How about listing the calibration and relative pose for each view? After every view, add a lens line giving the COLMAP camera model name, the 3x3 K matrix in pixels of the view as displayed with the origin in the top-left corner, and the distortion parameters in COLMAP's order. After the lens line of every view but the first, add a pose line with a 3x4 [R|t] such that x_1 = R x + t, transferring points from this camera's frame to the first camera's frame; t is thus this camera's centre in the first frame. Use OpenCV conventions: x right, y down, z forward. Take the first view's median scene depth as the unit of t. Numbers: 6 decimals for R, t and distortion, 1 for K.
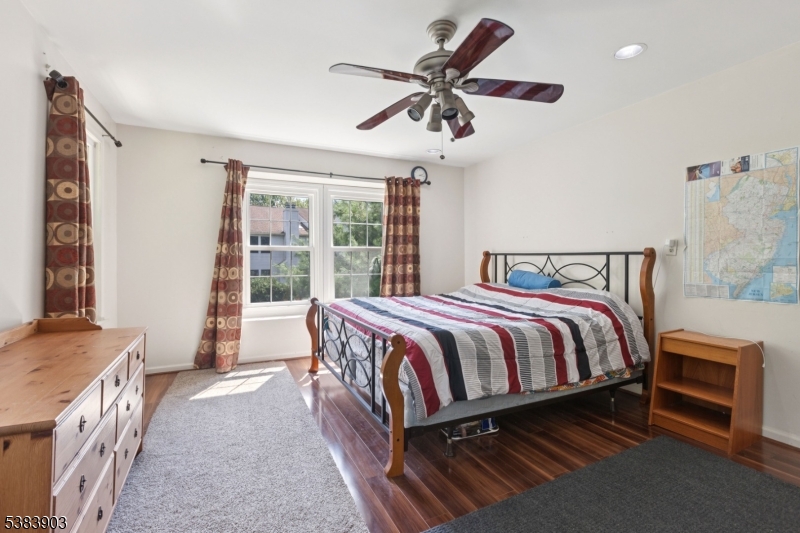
lens RADIAL K [[367.4, 0, 398.8], [0, 367.4, 260.0], [0, 0, 1]] dist [-0.000554, -0.000021]
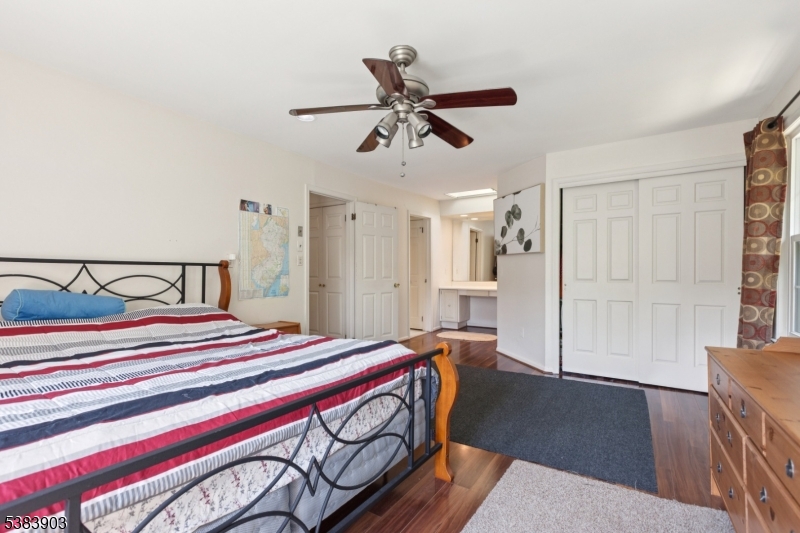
lens RADIAL K [[367.4, 0, 399.4], [0, 367.4, 271.8], [0, 0, 1]] dist [-0.000554, -0.000021]
pose [[-0.520897, 0.004072, 0.853610, -0.516253], [0.001881, 0.999992, -0.003623, 0.006629], [-0.853618, -0.000282, -0.520900, 1.027406]]
